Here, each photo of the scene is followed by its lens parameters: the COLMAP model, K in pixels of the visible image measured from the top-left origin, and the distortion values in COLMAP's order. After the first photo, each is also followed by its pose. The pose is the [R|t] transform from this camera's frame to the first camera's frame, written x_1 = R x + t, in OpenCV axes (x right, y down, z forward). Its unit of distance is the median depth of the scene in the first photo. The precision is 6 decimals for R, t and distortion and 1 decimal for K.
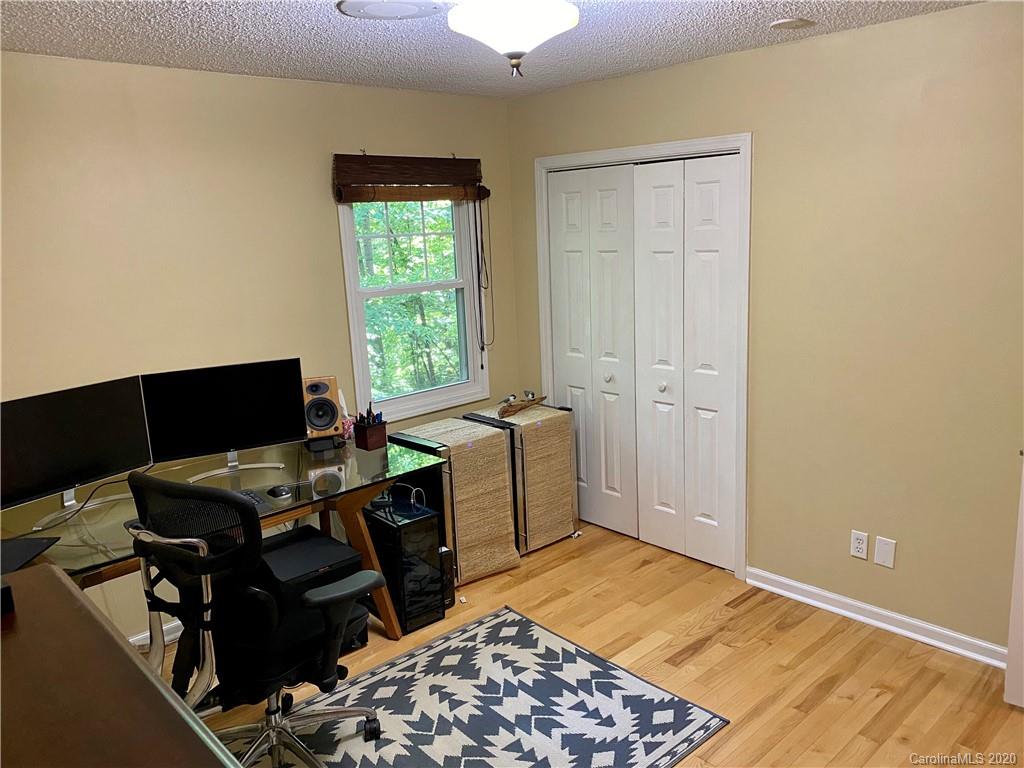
lens RADIAL K [[783.9, 0, 511.9], [0, 783.9, 378.4], [0, 0, 1]] dist [0.051455, -0.046459]
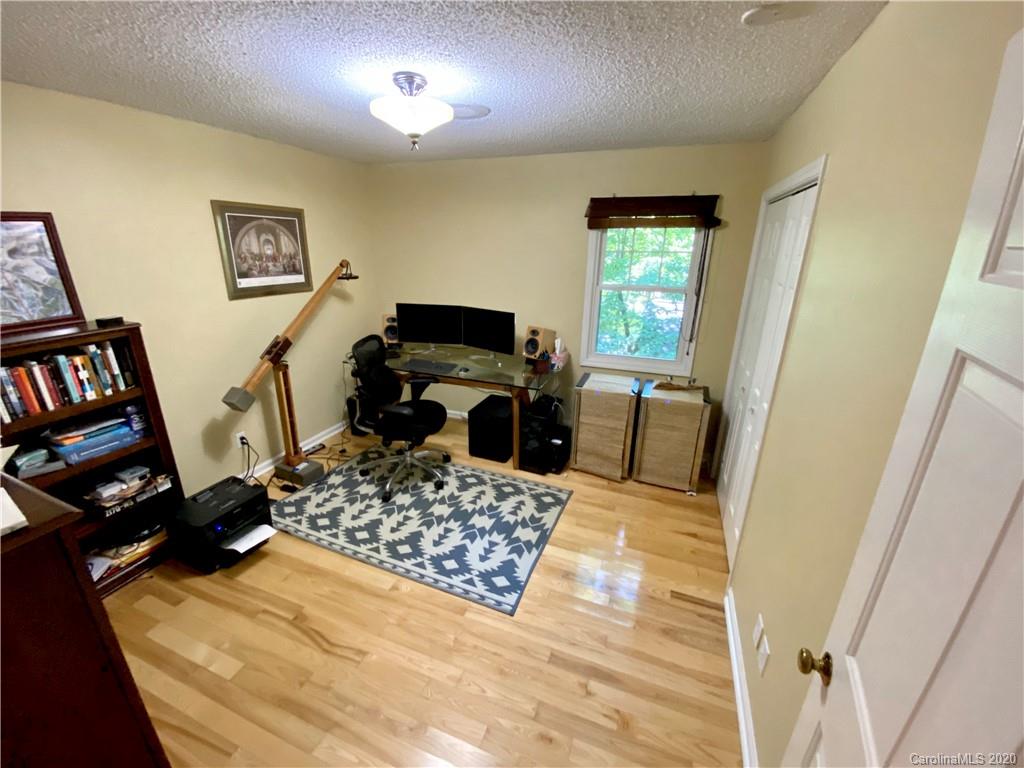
lens RADIAL K [[412.2, 0, 507.7], [0, 412.2, 386.5], [0, 0, 1]] dist [0.057610, -0.045869]
pose [[0.440369, 0.344459, -0.829110, 0.619492], [-0.210195, 0.937363, 0.277791, -0.133578], [0.872865, 0.051944, 0.485189, 0.495817]]
